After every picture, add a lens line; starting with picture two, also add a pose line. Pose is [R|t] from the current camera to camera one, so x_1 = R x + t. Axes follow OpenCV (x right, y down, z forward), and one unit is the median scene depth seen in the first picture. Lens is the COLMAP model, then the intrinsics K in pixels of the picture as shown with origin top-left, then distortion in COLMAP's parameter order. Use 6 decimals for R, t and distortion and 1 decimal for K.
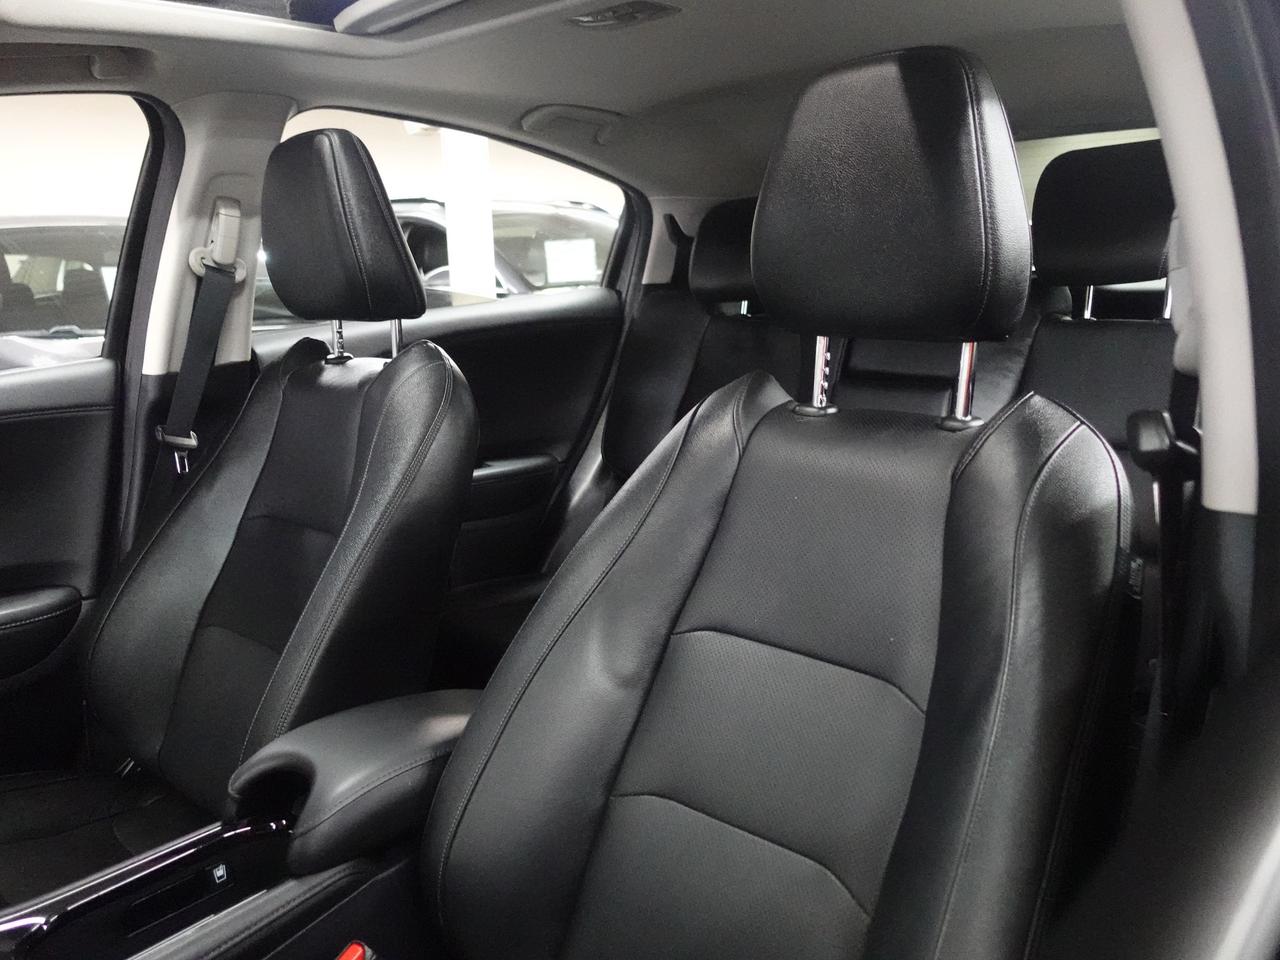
lens RADIAL K [[1014.7, 0, 641.7], [0, 1014.7, 485.7], [0, 0, 1]] dist [0.006250, 0.004725]
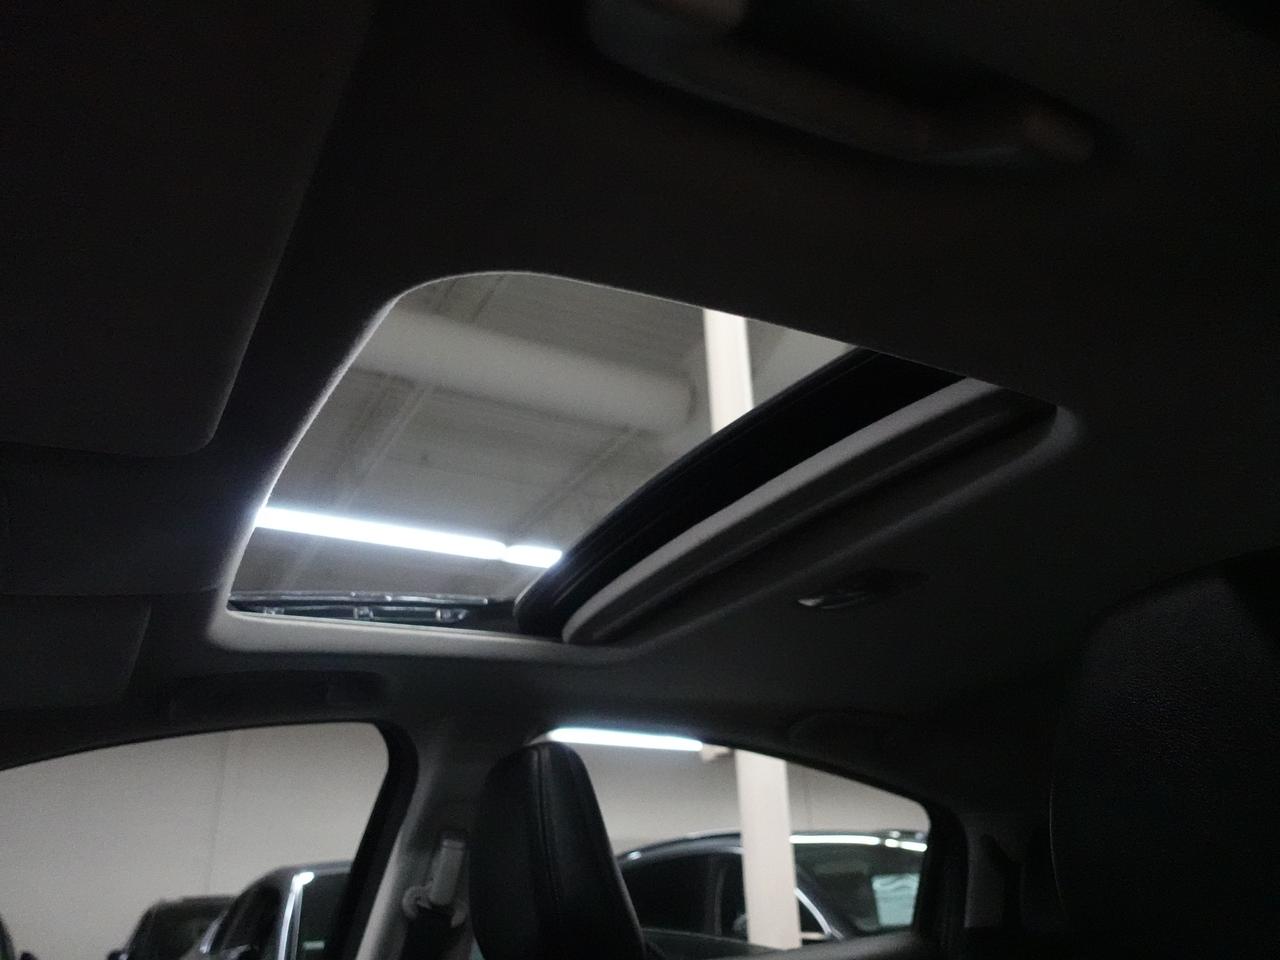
lens RADIAL K [[1014.7, 0, 635.5], [0, 1014.7, 481.0], [0, 0, 1]] dist [0.006250, 0.004725]
pose [[0.948150, -0.132575, -0.288851, 0.048502], [-0.057166, 0.822881, -0.565330, -0.034897], [0.312639, 0.552531, 0.772636, 0.179268]]
